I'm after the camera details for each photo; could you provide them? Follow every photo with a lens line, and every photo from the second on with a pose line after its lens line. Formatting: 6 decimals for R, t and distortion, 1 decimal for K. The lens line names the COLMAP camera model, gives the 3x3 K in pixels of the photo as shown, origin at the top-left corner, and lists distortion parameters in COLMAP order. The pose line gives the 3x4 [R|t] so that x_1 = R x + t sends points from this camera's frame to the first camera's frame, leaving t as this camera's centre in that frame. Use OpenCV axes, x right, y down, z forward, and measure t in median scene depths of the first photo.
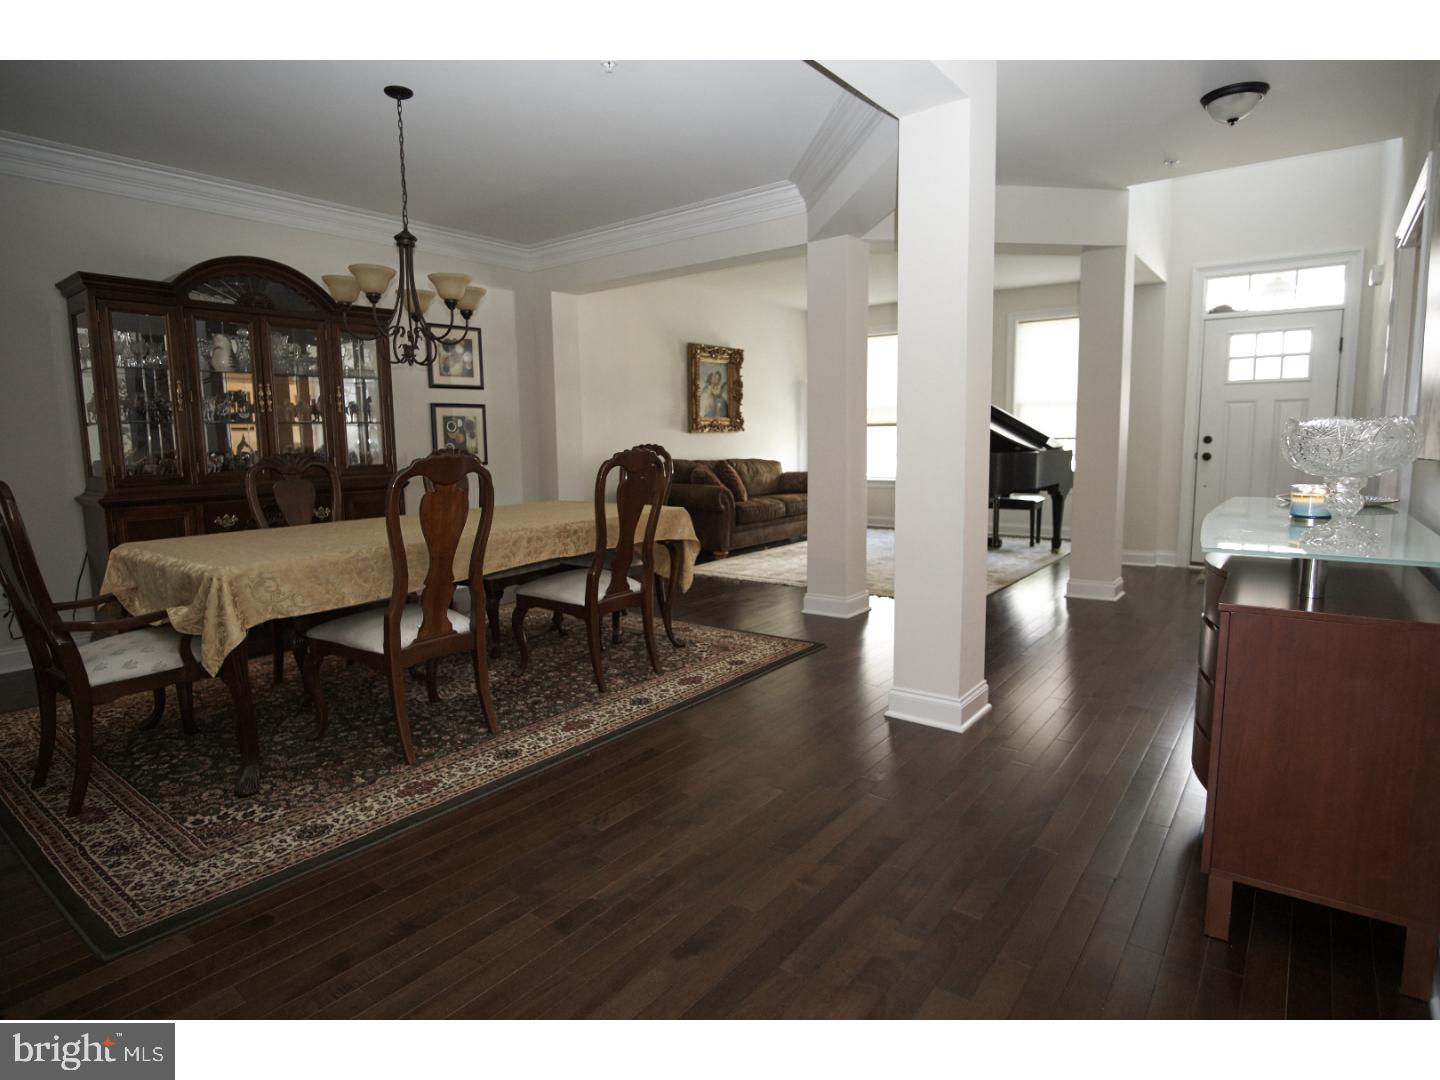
lens RADIAL K [[779.0, 0, 725.6], [0, 779.0, 535.3], [0, 0, 1]] dist [-0.022988, 0.007401]
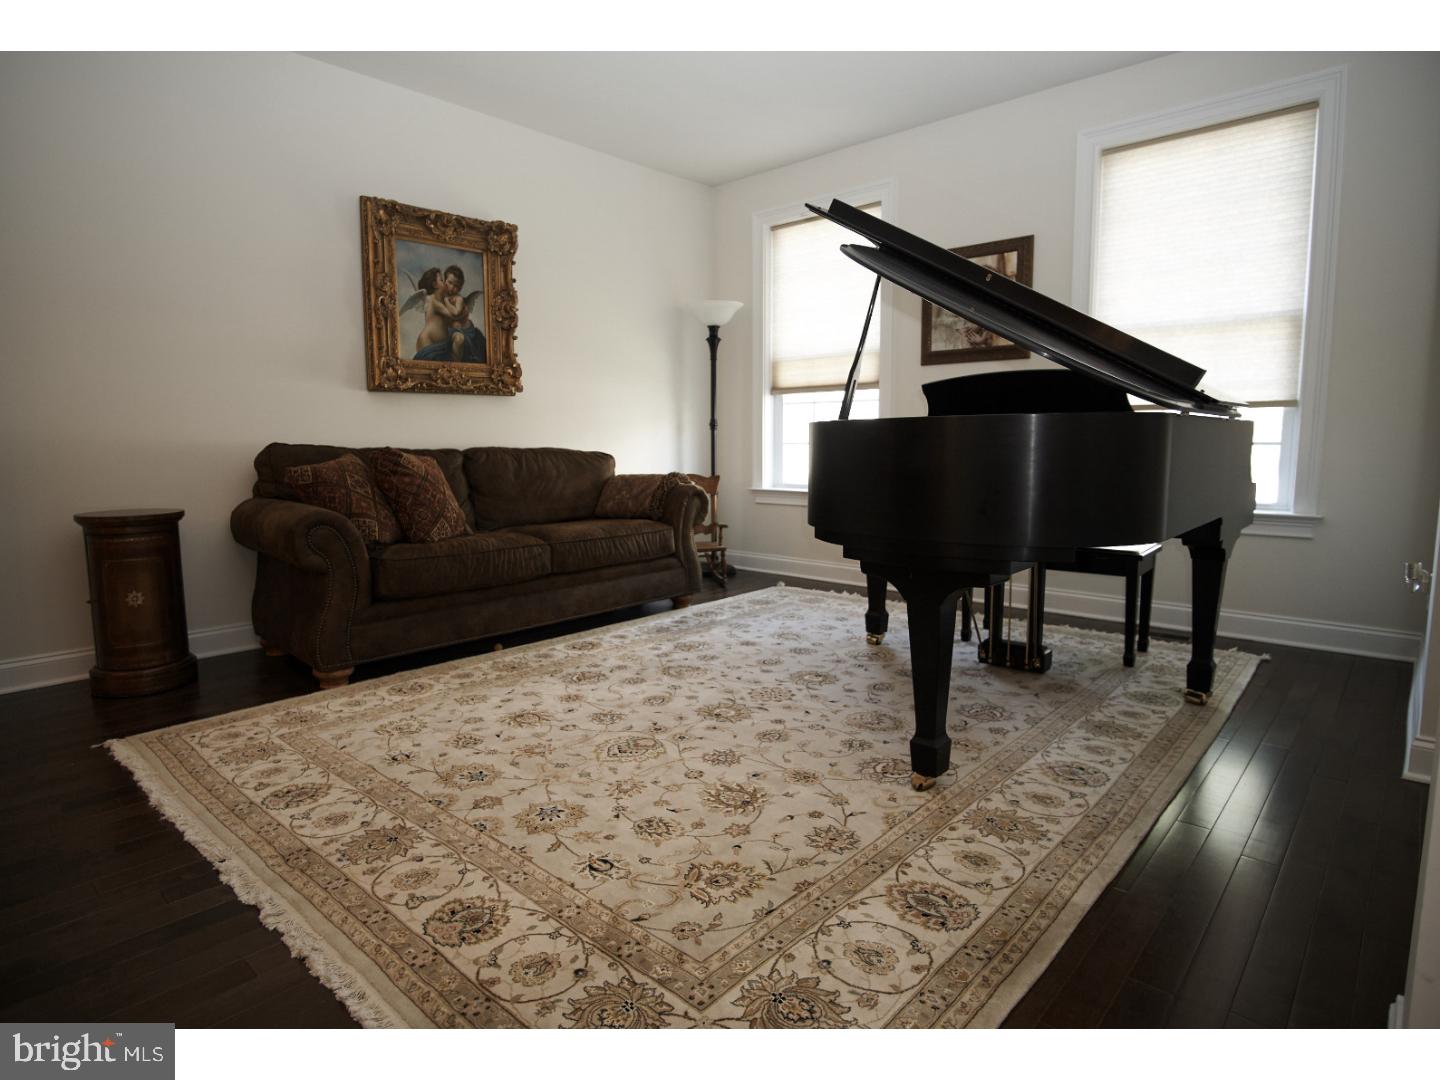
lens RADIAL K [[779.0, 0, 711.1], [0, 779.0, 536.9], [0, 0, 1]] dist [-0.022988, 0.007401]
pose [[0.995166, 0.014573, -0.097117, 0.197977], [-0.015110, 0.999874, -0.004796, -0.042184], [0.097035, 0.006240, 0.995261, 0.533491]]
